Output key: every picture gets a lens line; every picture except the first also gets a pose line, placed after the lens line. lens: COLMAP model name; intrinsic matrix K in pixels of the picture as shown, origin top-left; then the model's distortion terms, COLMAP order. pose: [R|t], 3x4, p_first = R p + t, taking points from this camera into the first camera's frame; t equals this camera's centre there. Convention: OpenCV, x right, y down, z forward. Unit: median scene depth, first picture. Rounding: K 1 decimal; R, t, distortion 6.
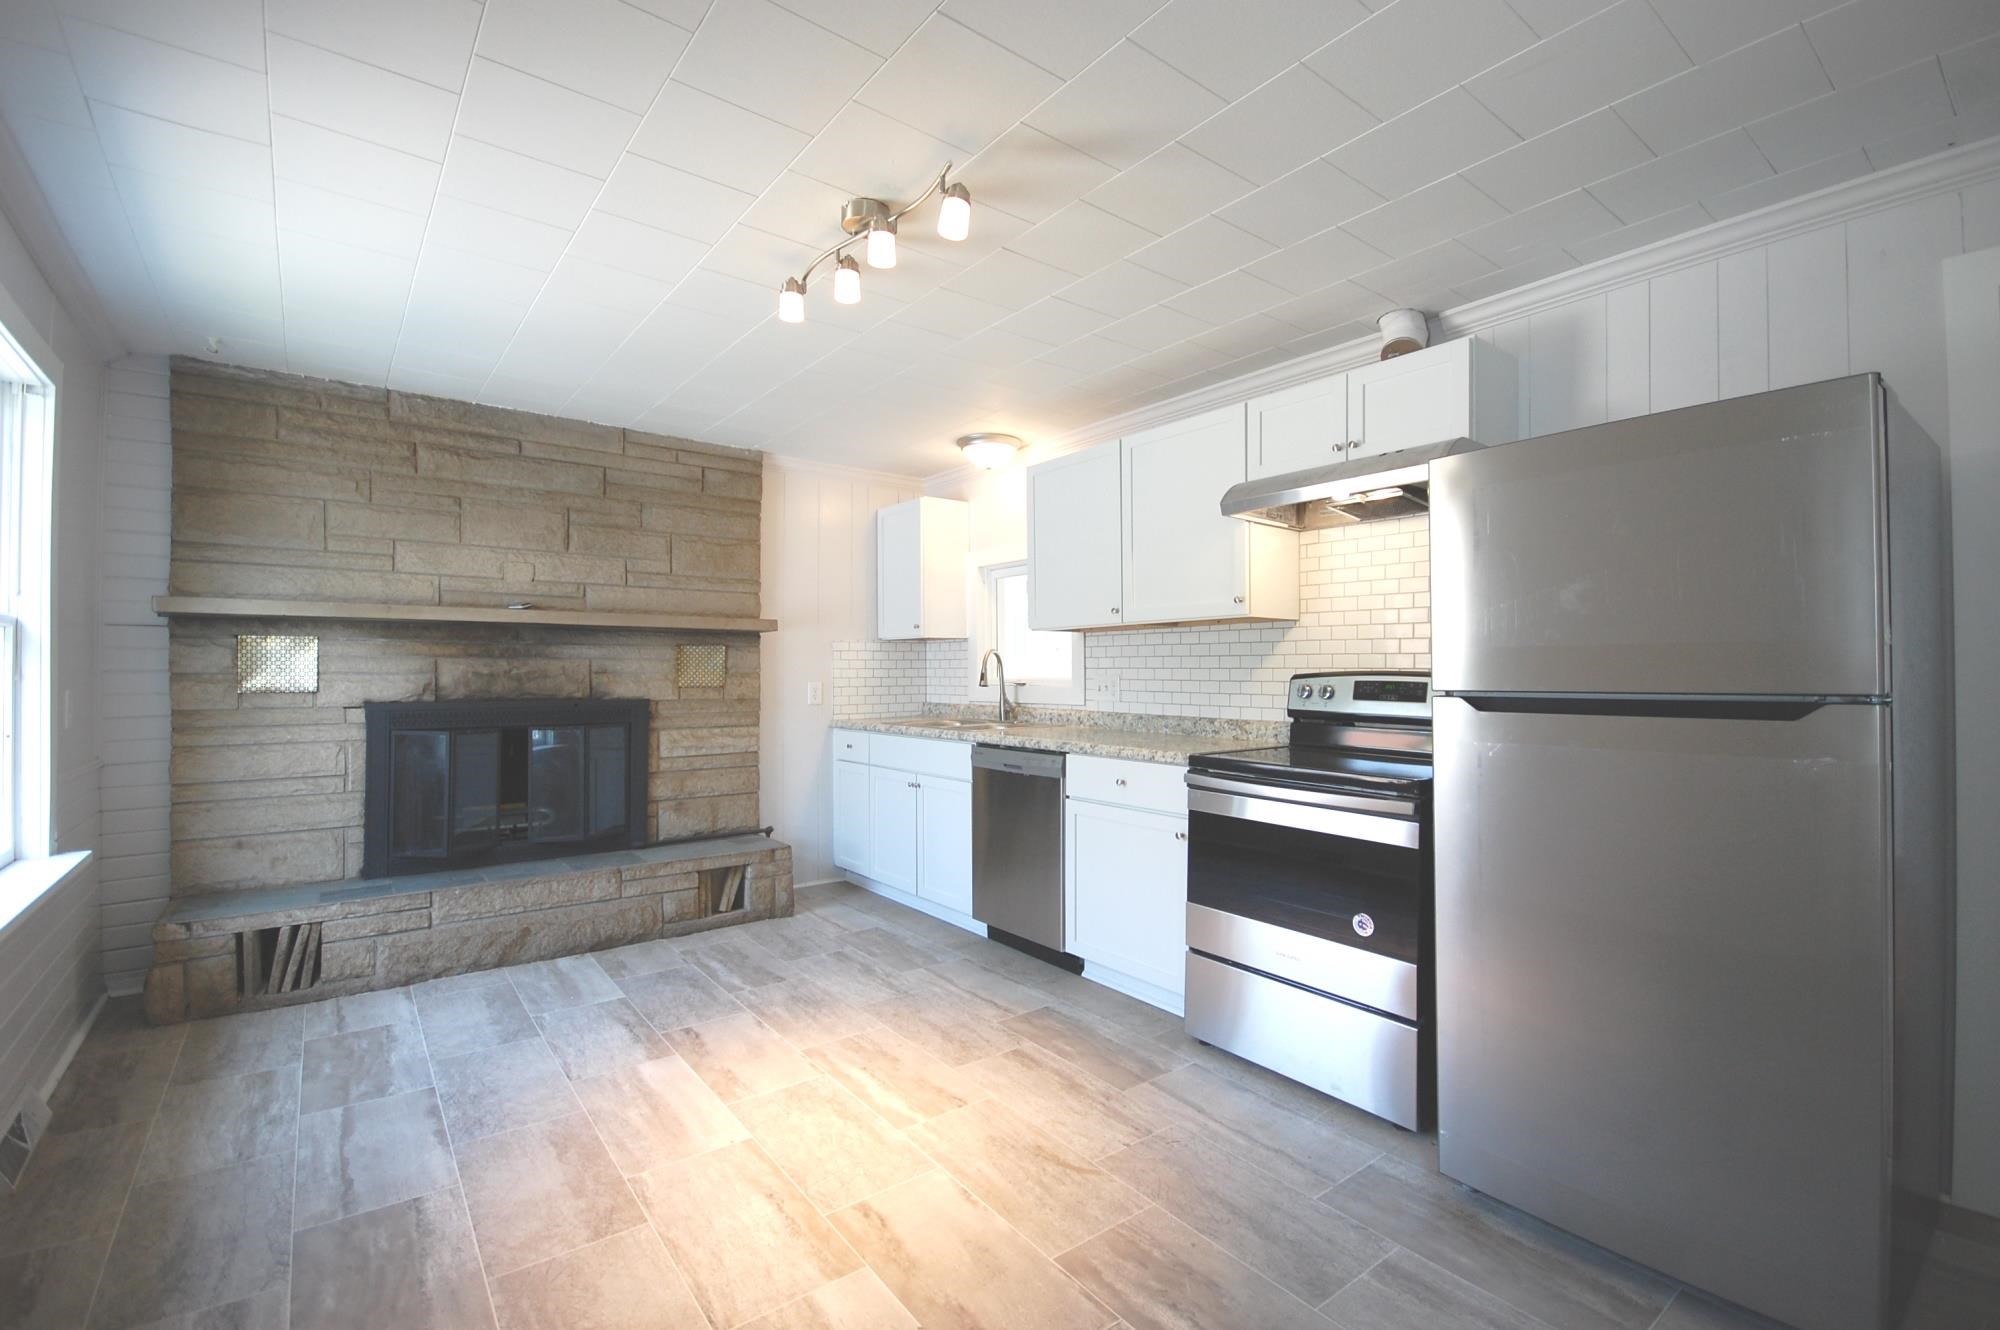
lens RADIAL K [[872.4, 0, 1012.9], [0, 872.4, 662.7], [0, 0, 1]] dist [0.003878, -0.007117]
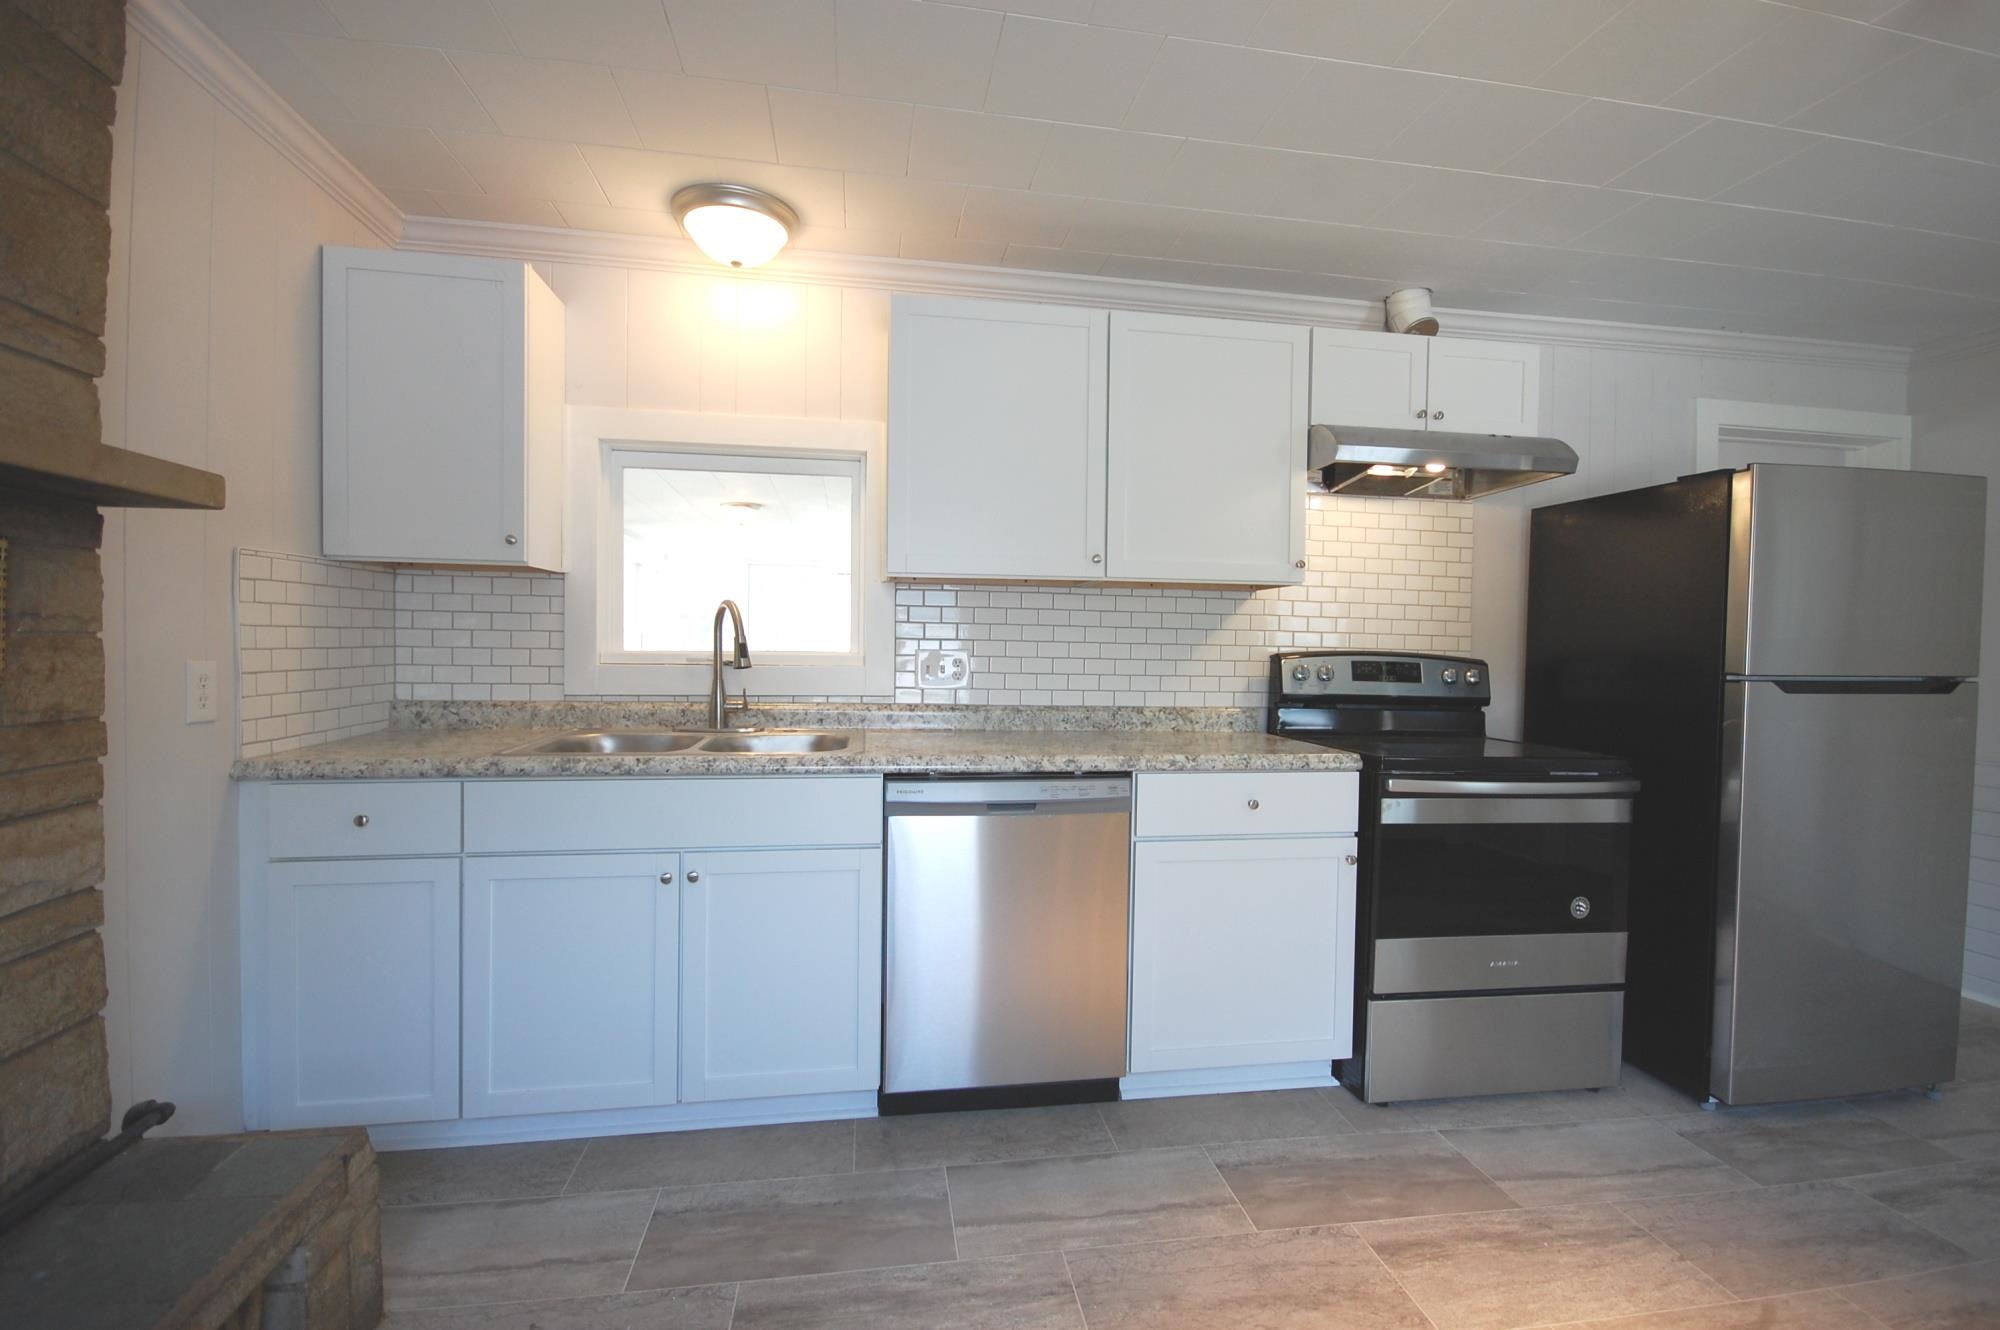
lens RADIAL K [[872.4, 0, 1012.9], [0, 872.4, 662.7], [0, 0, 1]] dist [0.003878, -0.007117]
pose [[0.483159, -0.009583, 0.875480, -0.591448], [-0.025907, 0.999346, 0.025236, 0.007703], [-0.875149, -0.034874, 0.482595, 0.821388]]
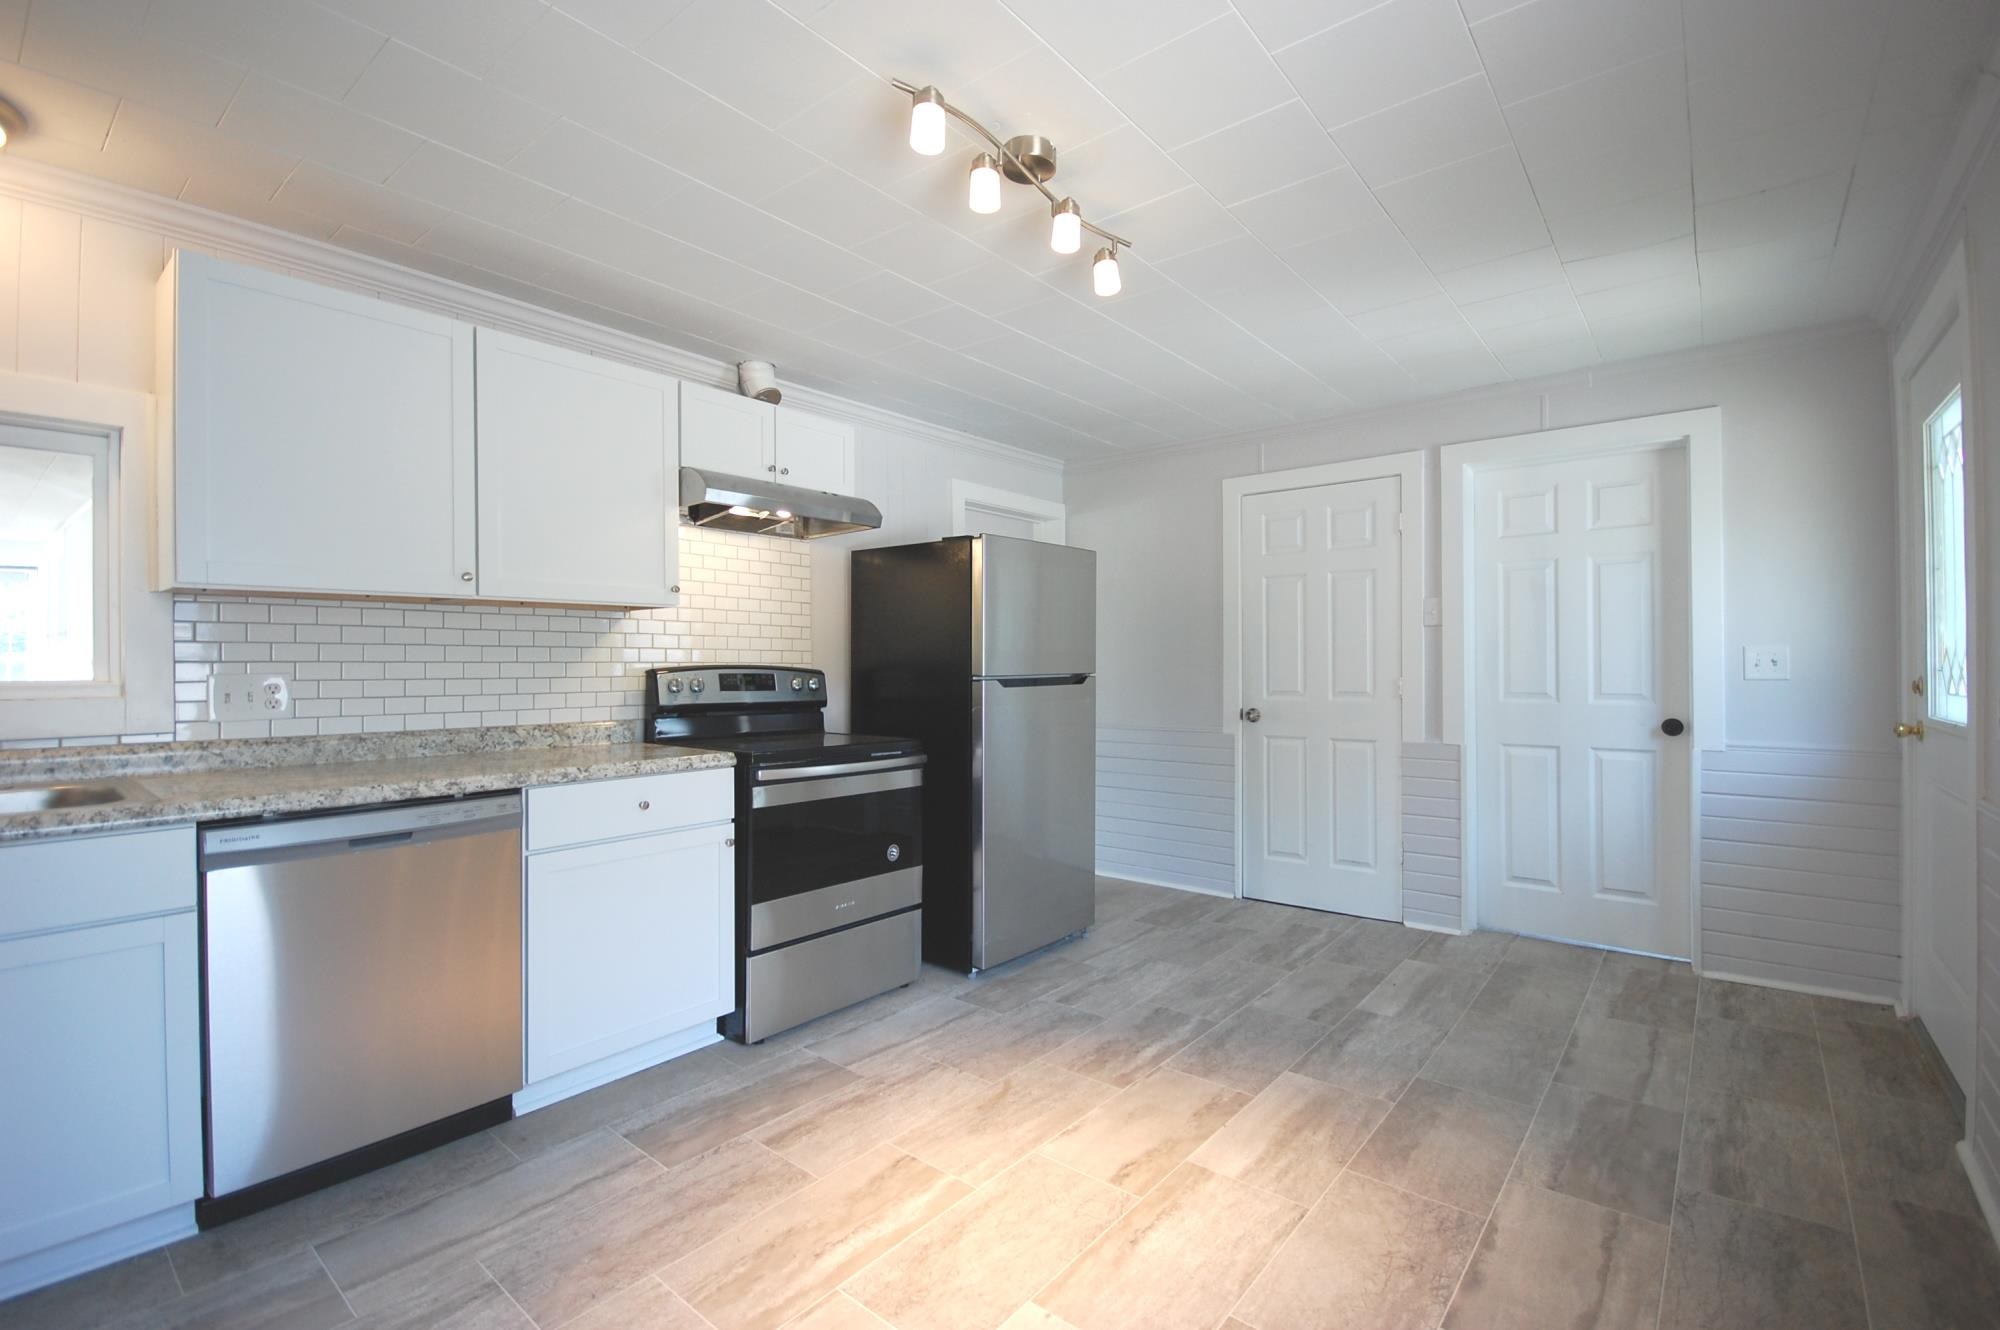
lens RADIAL K [[872.4, 0, 1012.9], [0, 872.4, 662.7], [0, 0, 1]] dist [0.003878, -0.007117]
pose [[-0.219066, 0.000344, 0.975710, -0.718583], [-0.007642, 0.999969, -0.002068, 0.005923], [-0.975680, -0.007909, -0.219056, 0.837406]]
